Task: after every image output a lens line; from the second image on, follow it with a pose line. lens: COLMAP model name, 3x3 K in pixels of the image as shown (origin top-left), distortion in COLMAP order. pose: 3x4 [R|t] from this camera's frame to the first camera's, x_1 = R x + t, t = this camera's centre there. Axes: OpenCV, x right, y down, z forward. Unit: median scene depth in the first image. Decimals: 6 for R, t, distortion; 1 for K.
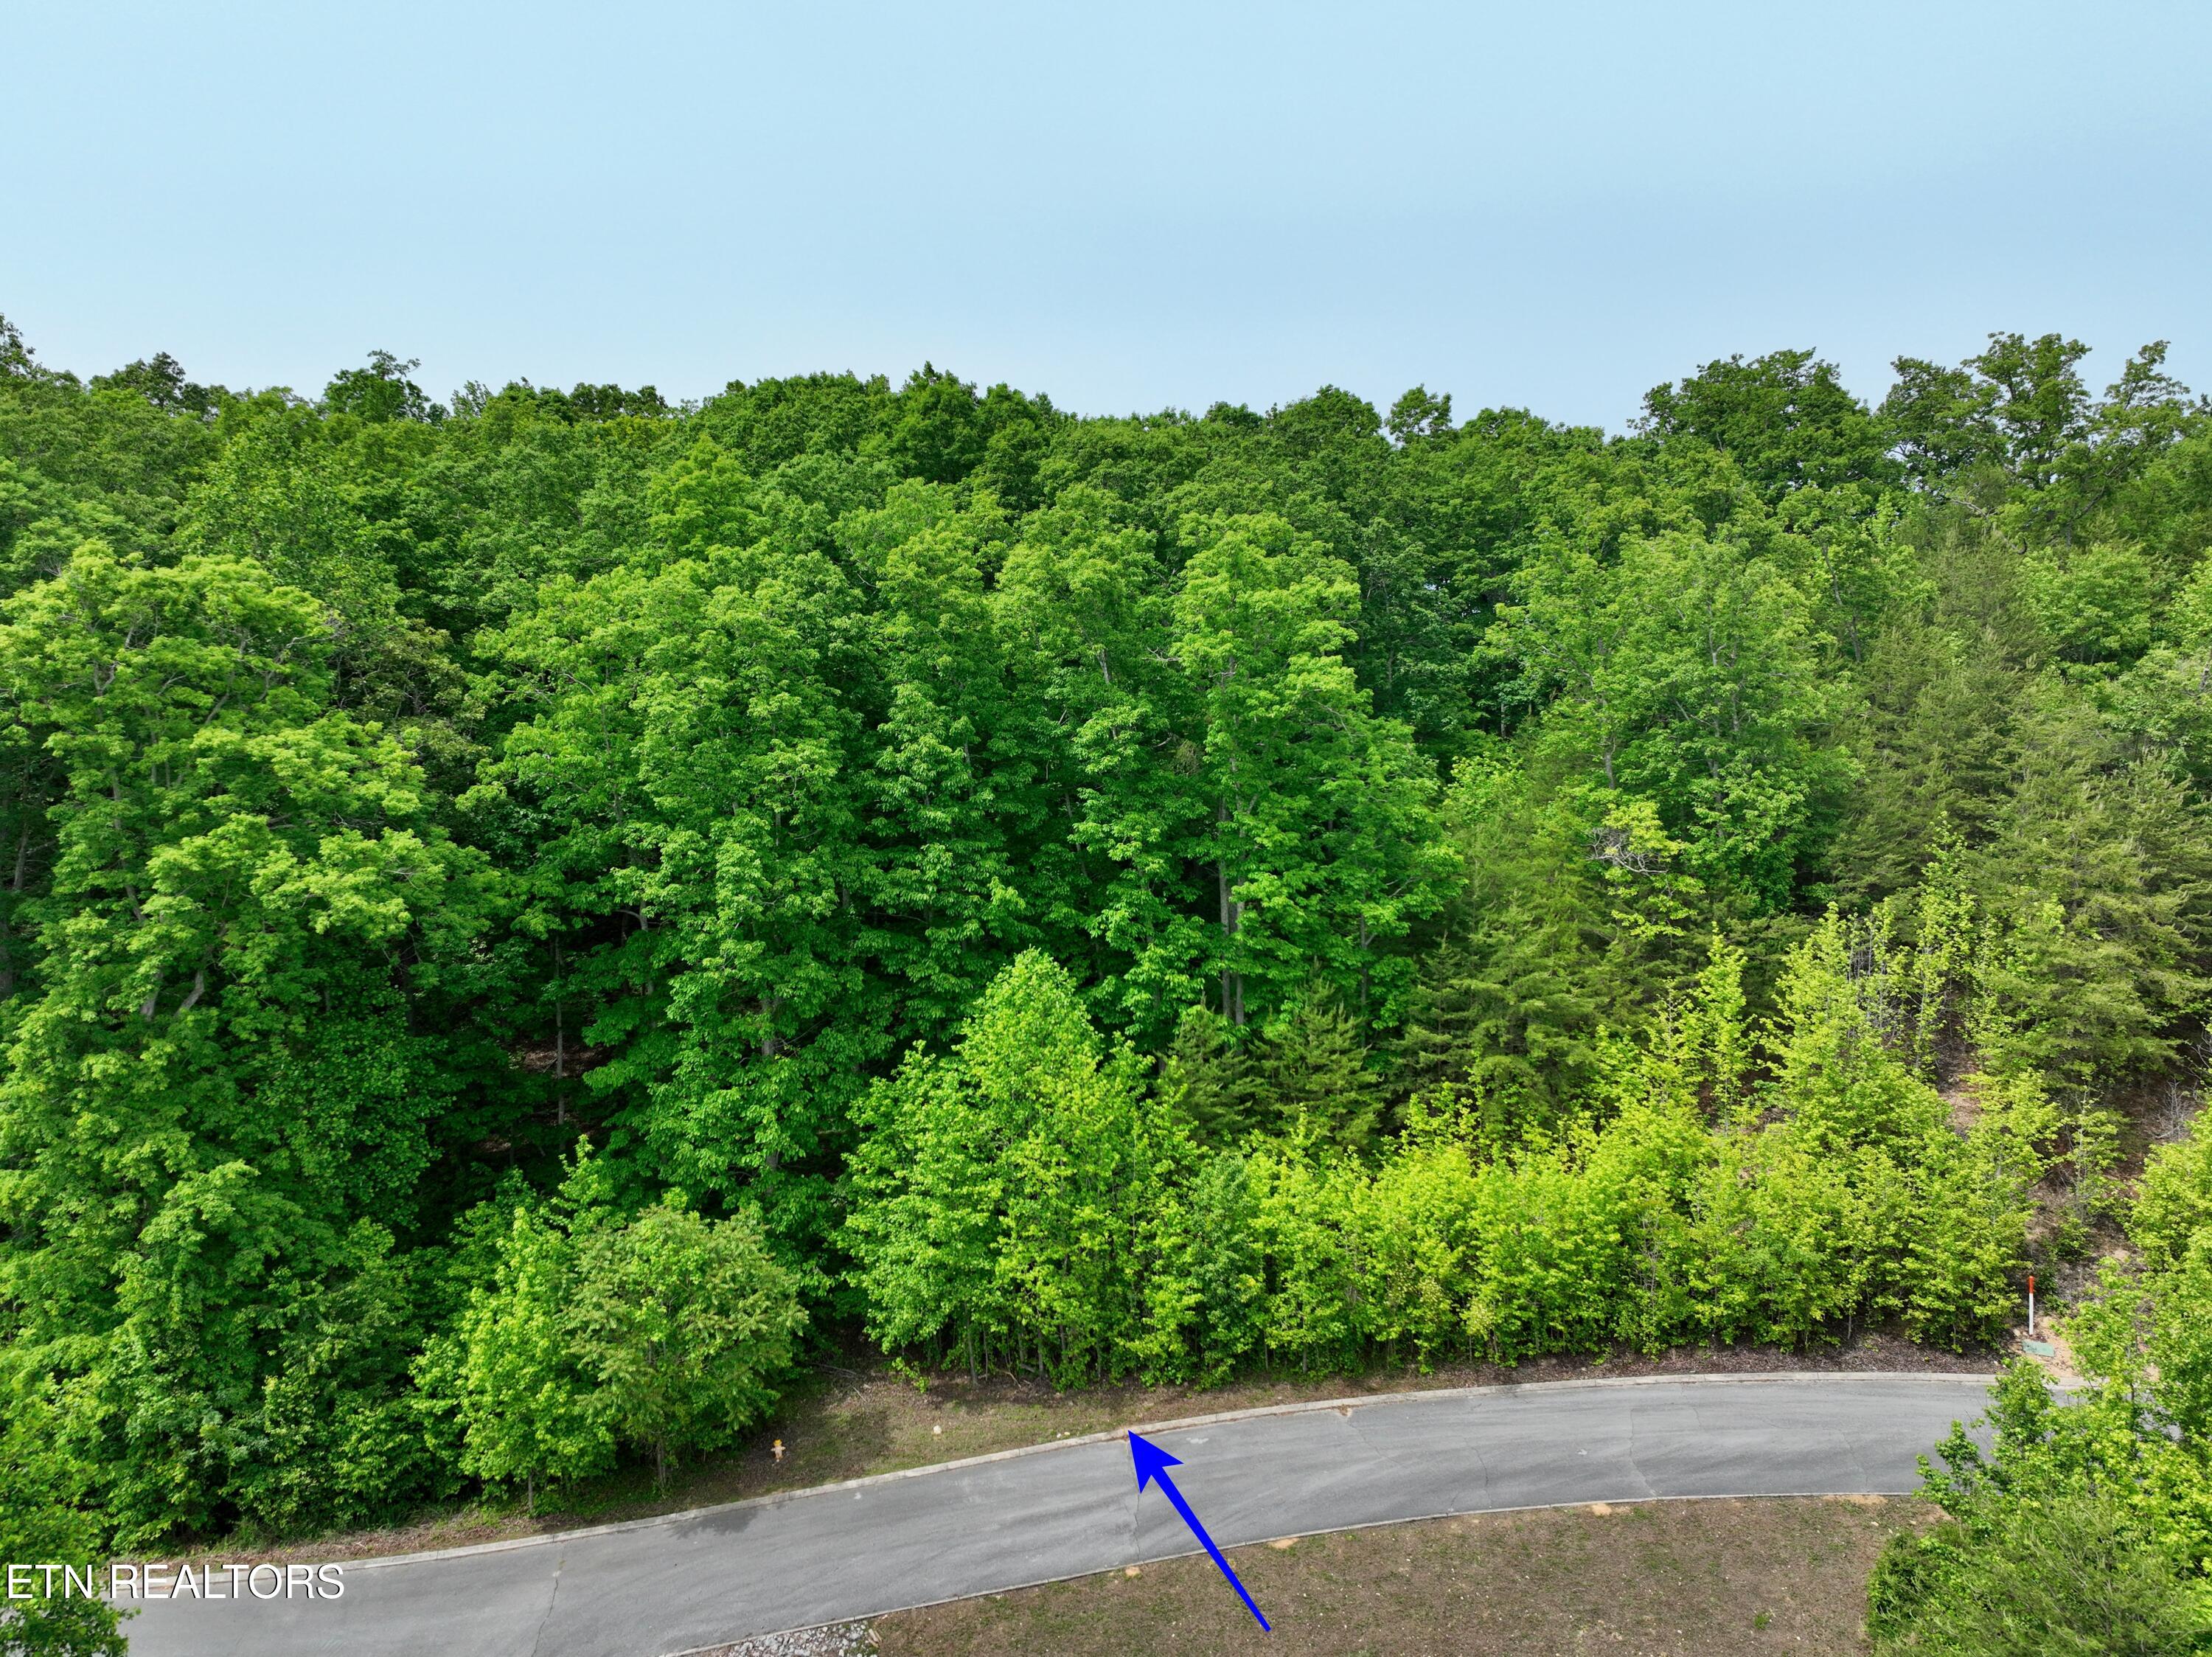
lens RADIAL K [[1557.2, 0, 1113.4], [0, 1557.2, 823.6], [0, 0, 1]] dist [0.008754, -0.000580]
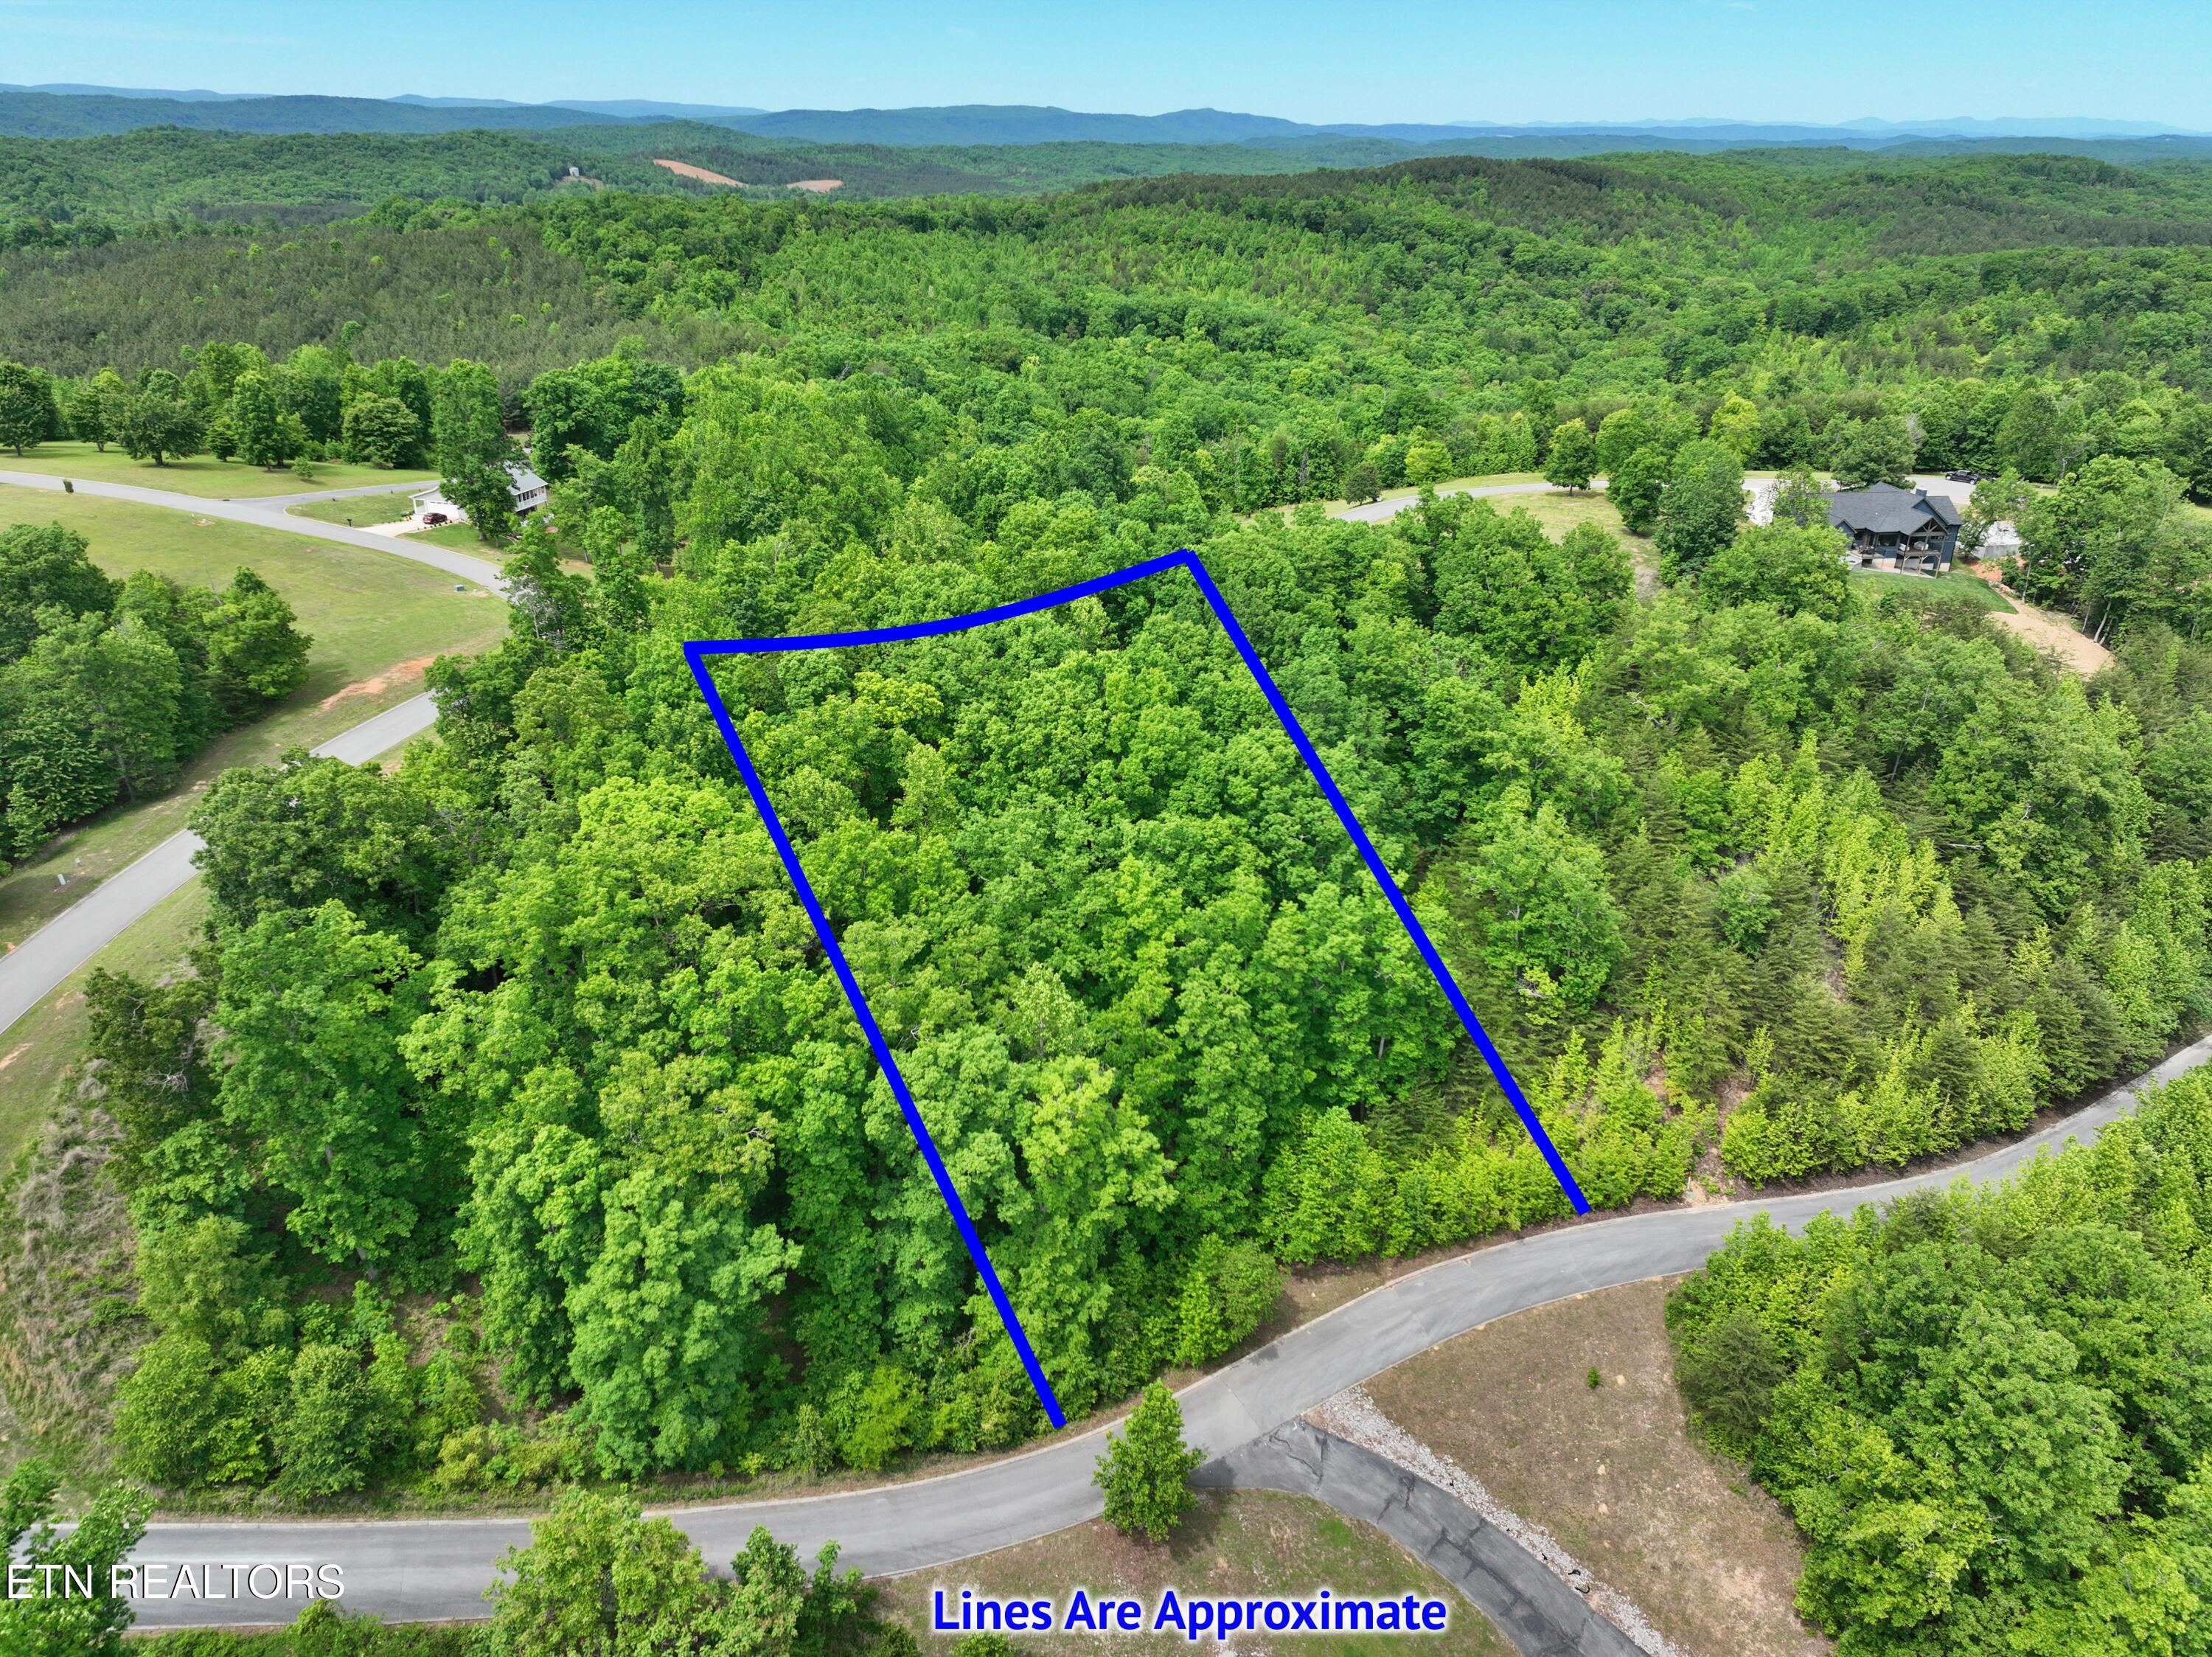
lens RADIAL K [[1564.8, 0, 1109.8], [0, 1564.8, 822.6], [0, 0, 1]] dist [0.006455, 0.012431]
pose [[0.945701, -0.119540, 0.302259, -1.097663], [0.016432, 0.946310, 0.322842, -1.151859], [-0.324624, -0.300345, 0.896890, -0.920218]]
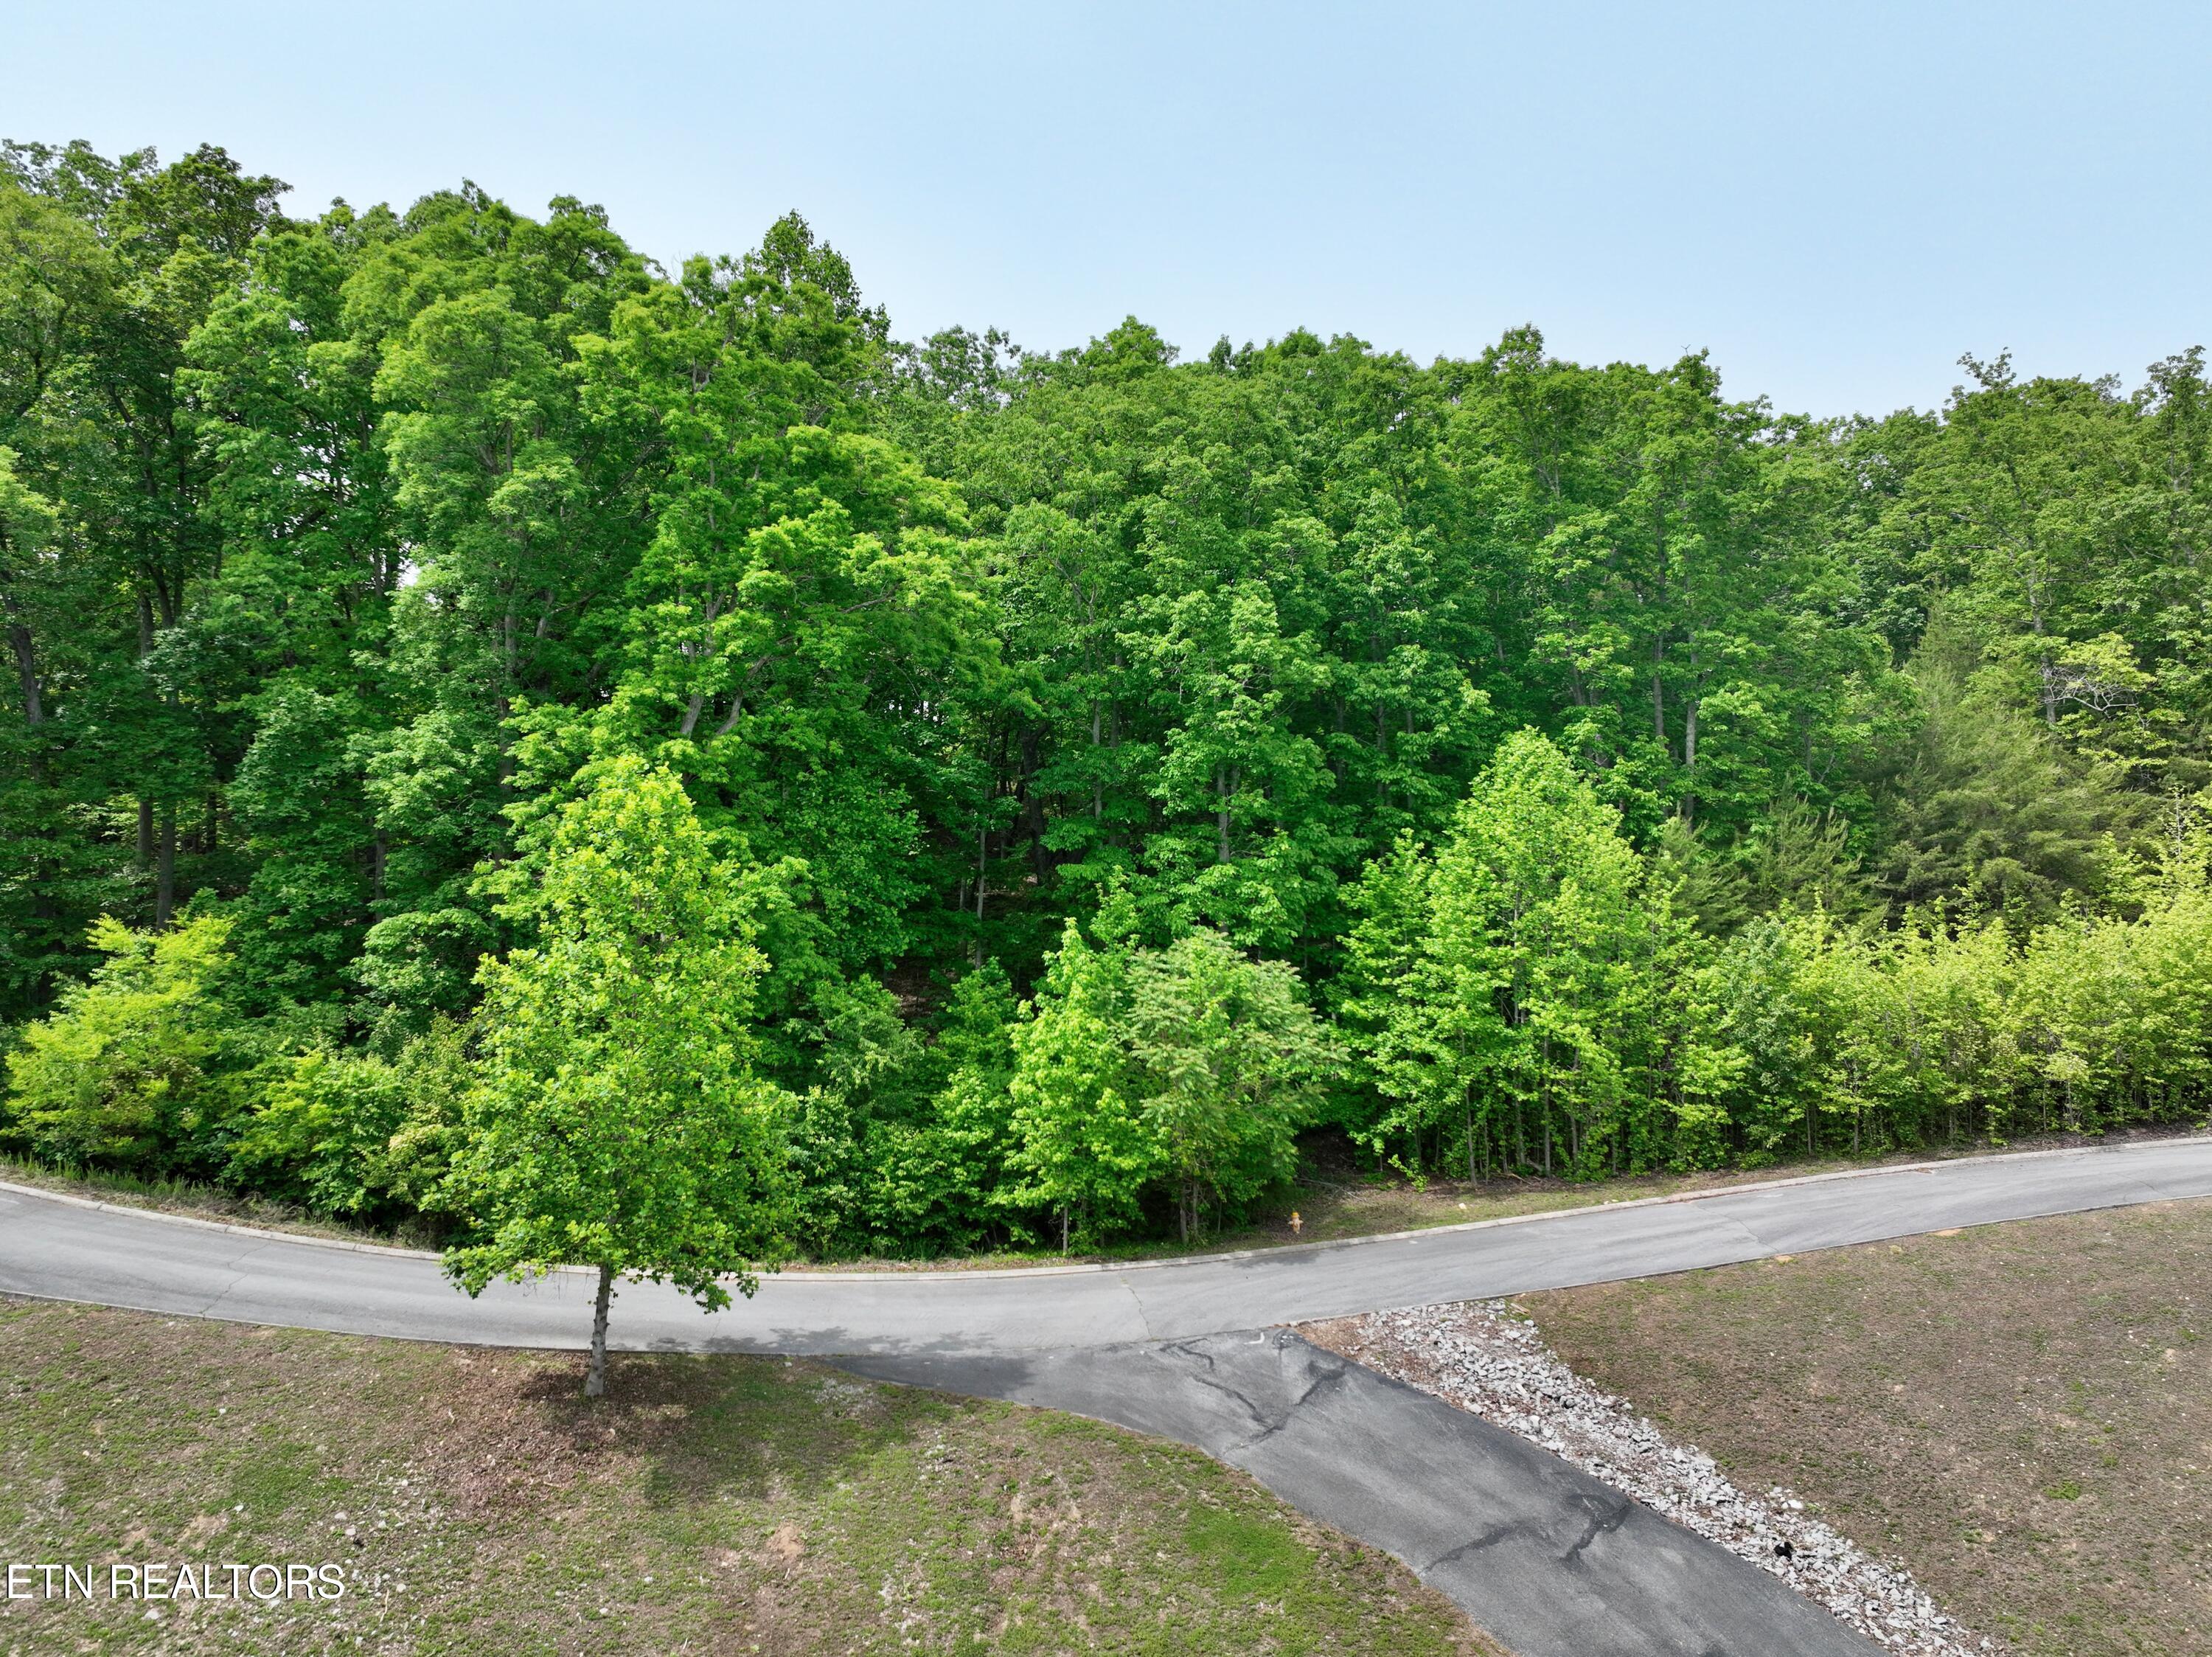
lens RADIAL K [[1557.0, 0, 1112.9], [0, 1557.0, 827.7], [0, 0, 1]] dist [0.003622, 0.012704]
pose [[0.999188, 0.003310, -0.040158, -0.291310], [-0.009374, 0.988372, -0.151766, 0.312220], [0.039189, 0.152019, 0.987600, 0.031432]]
